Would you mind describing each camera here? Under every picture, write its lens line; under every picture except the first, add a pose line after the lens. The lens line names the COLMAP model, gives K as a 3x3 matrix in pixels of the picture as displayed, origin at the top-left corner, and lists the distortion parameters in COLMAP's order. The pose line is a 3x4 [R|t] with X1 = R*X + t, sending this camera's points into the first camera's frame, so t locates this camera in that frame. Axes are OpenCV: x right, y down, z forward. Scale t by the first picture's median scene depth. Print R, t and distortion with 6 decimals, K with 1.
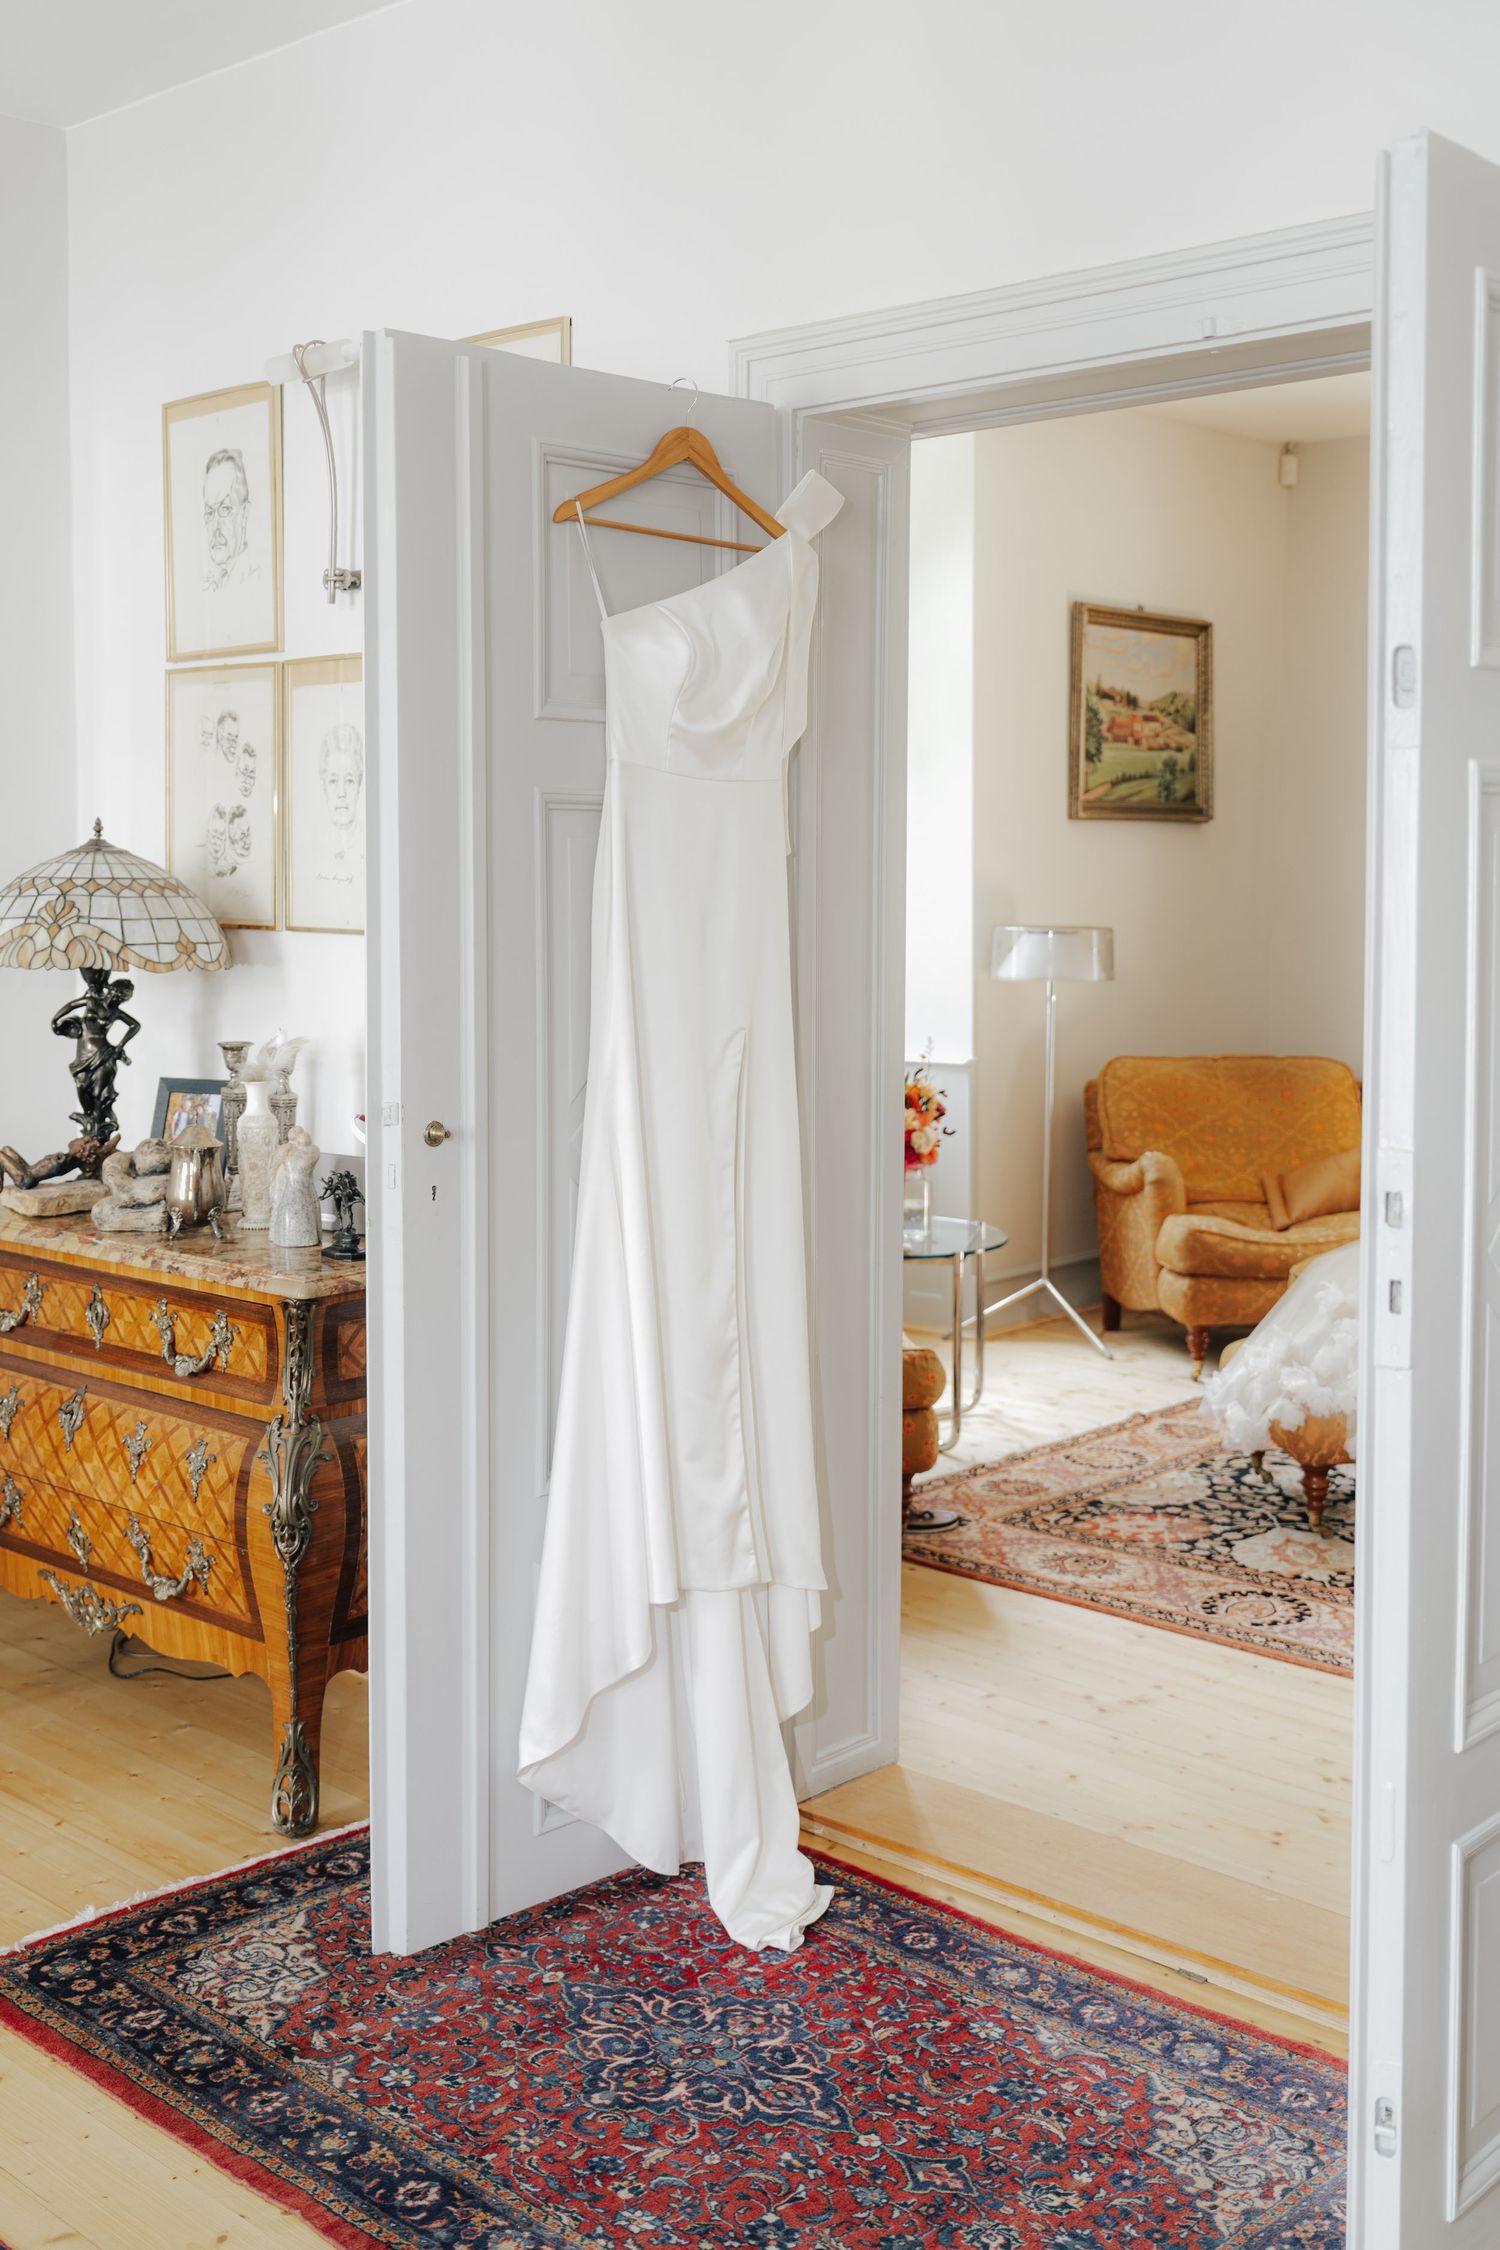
lens RADIAL K [[2369.7, 0, 750.9], [0, 2369.7, 1118.6], [0, 0, 1]] dist [-0.031714, 0.000000]
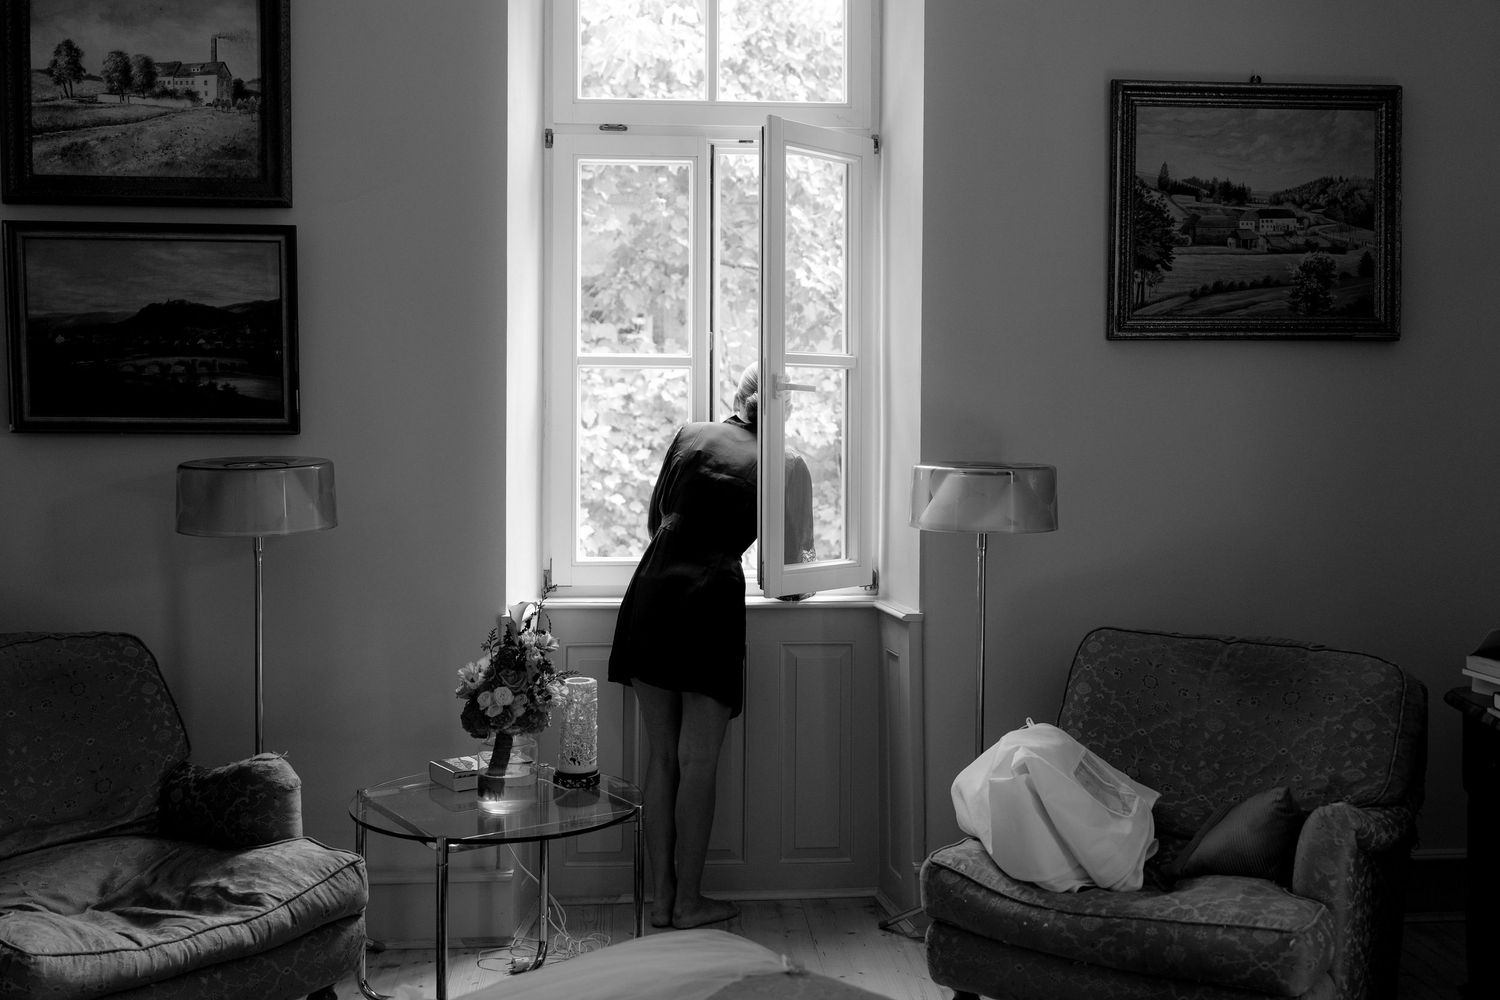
lens RADIAL K [[1604.6, 0, 751.8], [0, 1604.6, 498.0], [0, 0, 1]] dist [0.005347, 0.000000]
pose [[0.743703, 0.022327, -0.668138, 0.407116], [-0.069474, 0.996612, -0.044028, -0.035622], [0.664891, 0.079162, 0.742734, 0.482894]]
